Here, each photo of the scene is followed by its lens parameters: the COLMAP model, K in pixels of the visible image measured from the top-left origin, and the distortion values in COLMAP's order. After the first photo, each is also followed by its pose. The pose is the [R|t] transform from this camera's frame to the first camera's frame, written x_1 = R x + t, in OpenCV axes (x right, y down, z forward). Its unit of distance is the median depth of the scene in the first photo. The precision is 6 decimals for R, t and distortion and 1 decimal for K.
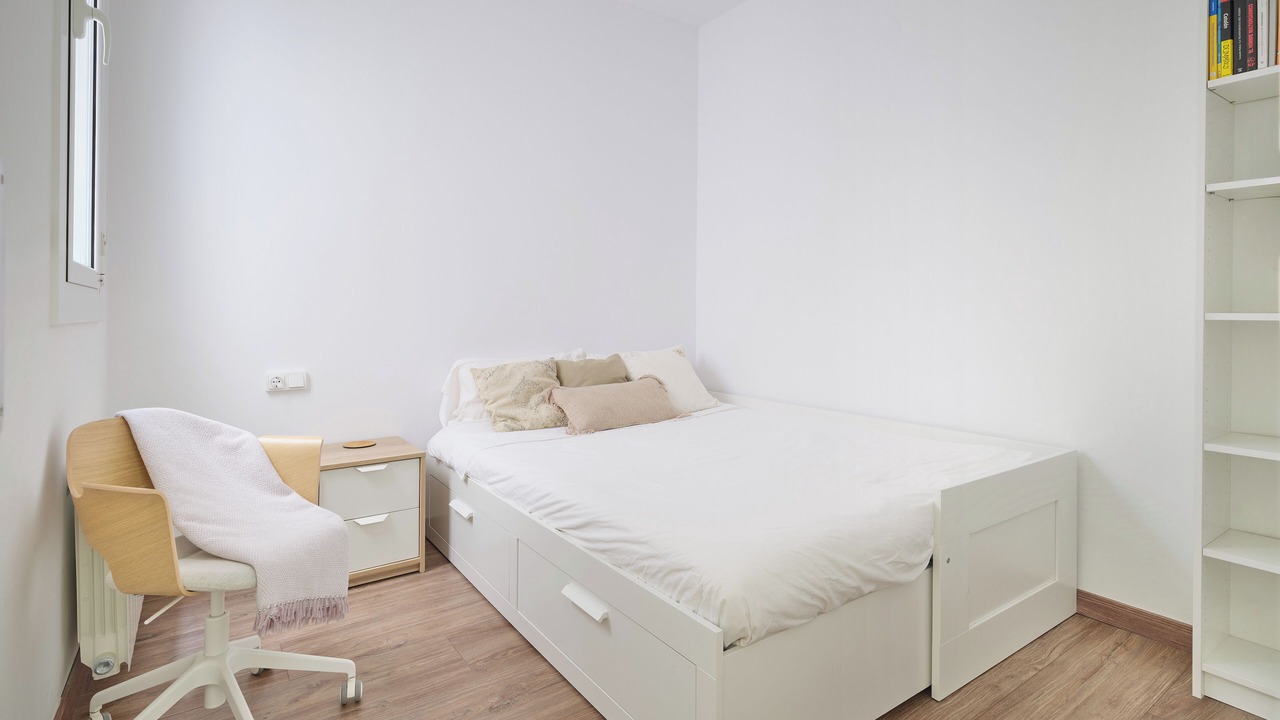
lens RADIAL K [[843.6, 0, 639.1], [0, 843.6, 349.5], [0, 0, 1]] dist [0.000072, 0.001289]
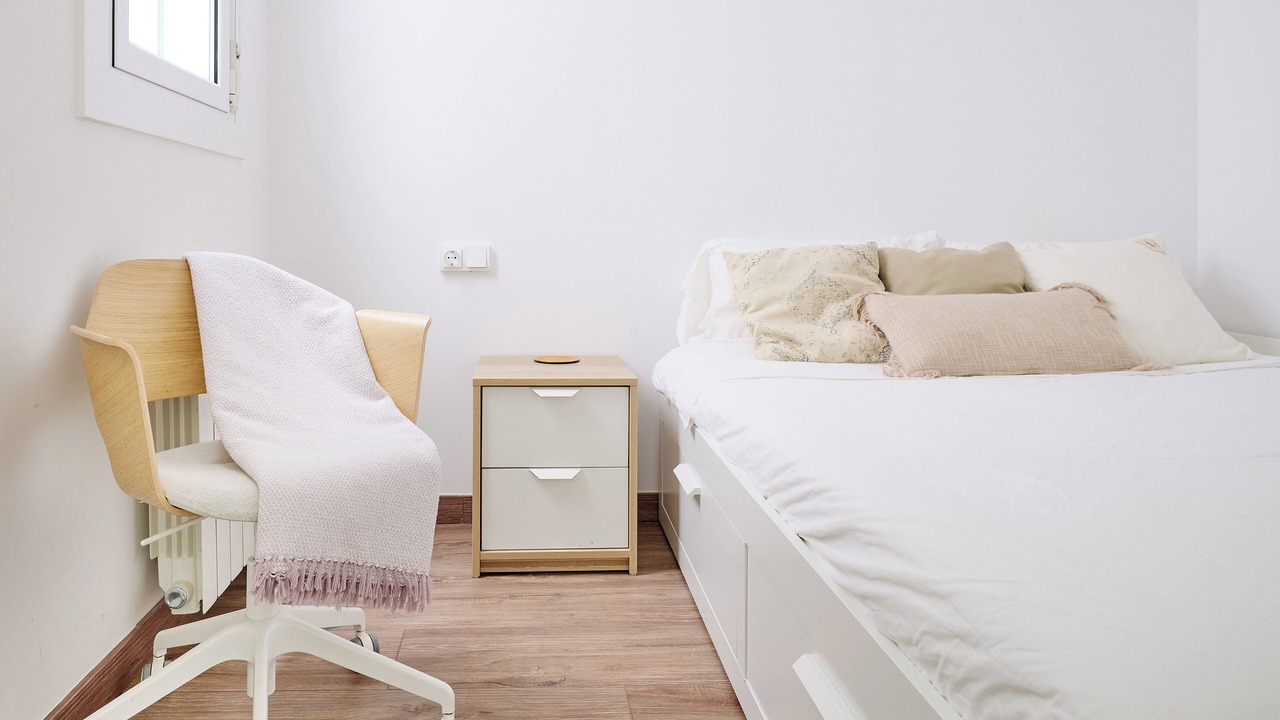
lens RADIAL K [[813.9, 0, 641.5], [0, 813.9, 311.0], [0, 0, 1]] dist [-0.002212, -0.001771]
pose [[0.807201, 0.017124, -0.590028, 0.100959], [-0.068969, 0.995469, -0.065464, 0.107965], [0.586233, 0.093536, 0.804725, 0.496623]]
